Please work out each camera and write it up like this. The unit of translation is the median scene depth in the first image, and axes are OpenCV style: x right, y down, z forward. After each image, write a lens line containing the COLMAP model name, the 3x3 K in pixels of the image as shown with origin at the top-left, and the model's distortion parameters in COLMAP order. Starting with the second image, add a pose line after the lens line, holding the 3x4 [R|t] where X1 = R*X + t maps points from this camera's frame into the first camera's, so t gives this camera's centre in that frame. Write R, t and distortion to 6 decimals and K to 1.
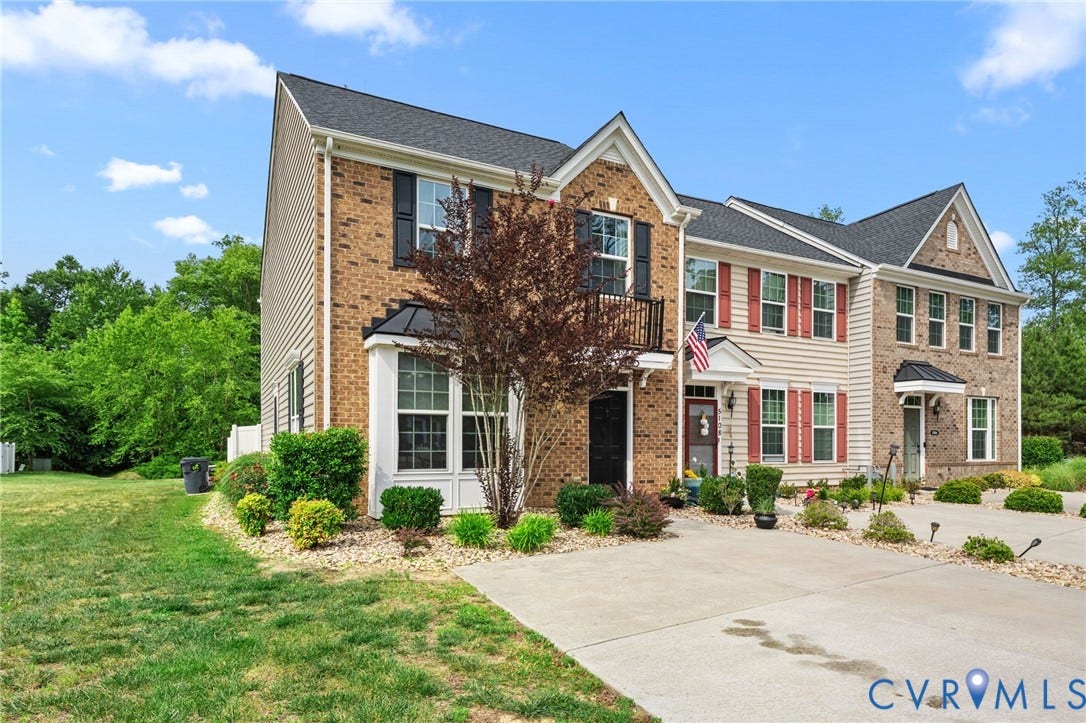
lens RADIAL K [[633.8, 0, 542.7], [0, 633.8, 446.2], [0, 0, 1]] dist [-0.000500, -0.000329]
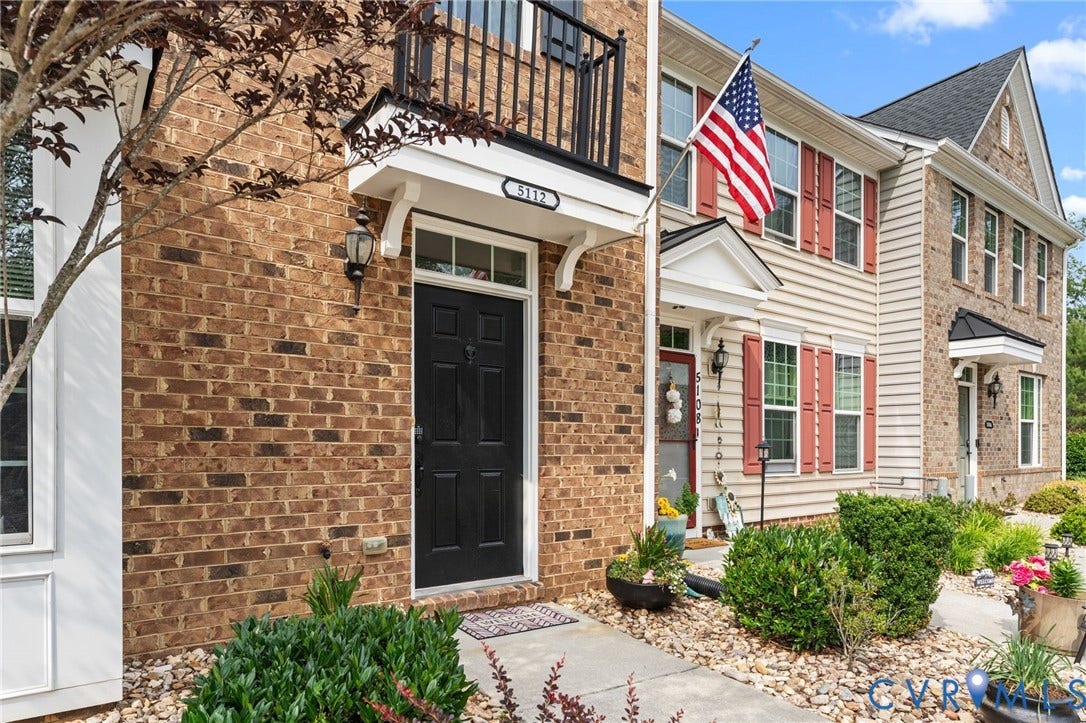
lens RADIAL K [[633.8, 0, 542.7], [0, 633.8, 446.2], [0, 0, 1]] dist [-0.000500, -0.000329]
pose [[0.984979, 0.001117, 0.172669, 0.060529], [-0.001439, 0.999997, 0.001739, 0.000462], [-0.172667, -0.001961, 0.984978, 0.479085]]
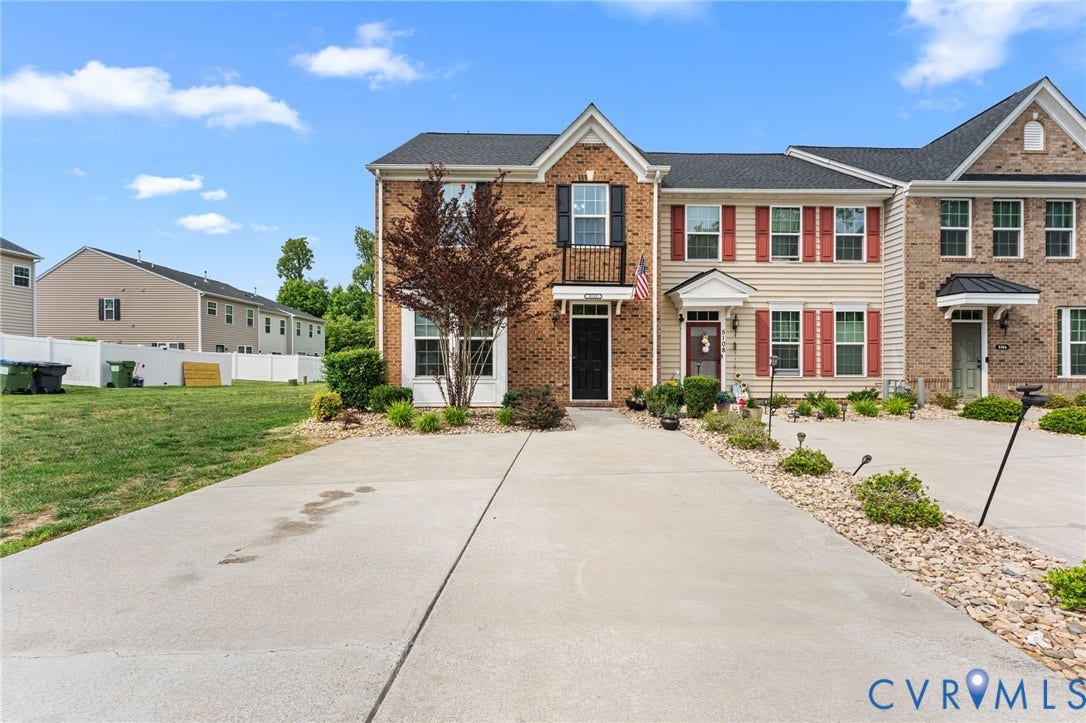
lens RADIAL K [[437.8, 0, 535.9], [0, 437.8, 366.6], [0, 0, 1]] dist [0.000509, 0.000285]
pose [[0.896990, 0.000474, -0.442050, 0.305195], [-0.000139, 1.000000, 0.000790, 0.008219], [0.442051, -0.000647, 0.896990, 0.105091]]
